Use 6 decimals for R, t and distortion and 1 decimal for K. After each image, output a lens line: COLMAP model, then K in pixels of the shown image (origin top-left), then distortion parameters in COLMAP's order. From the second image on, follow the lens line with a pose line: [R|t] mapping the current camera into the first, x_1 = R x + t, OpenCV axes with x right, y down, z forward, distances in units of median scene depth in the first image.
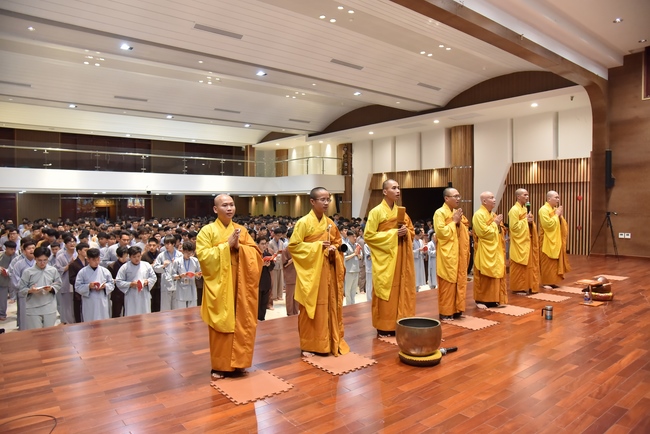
lens RADIAL K [[446.7, 0, 325.0], [0, 446.7, 217.0], [0, 0, 1]] dist [-0.123602, 0.063132]
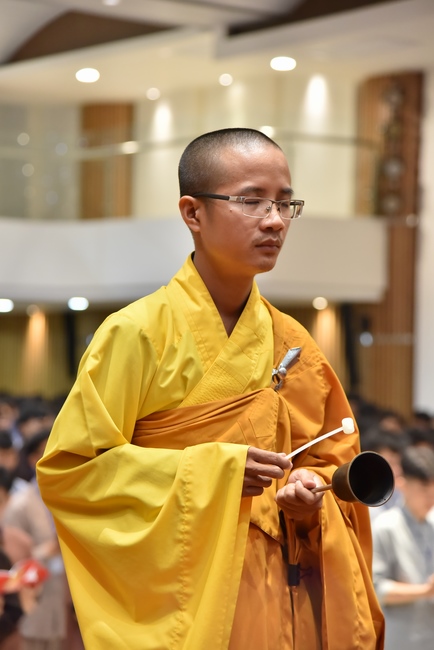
lens RADIAL K [[1912.1, 0, 217.0], [0, 1912.1, 325.0], [0, 0, 1]] dist [1.082877, 0.172621]
pose [[0.998910, 0.018695, -0.042772, 0.013665], [-0.020695, 0.998690, -0.046801, 0.042222], [0.041841, 0.047635, 0.997988, 0.264846]]
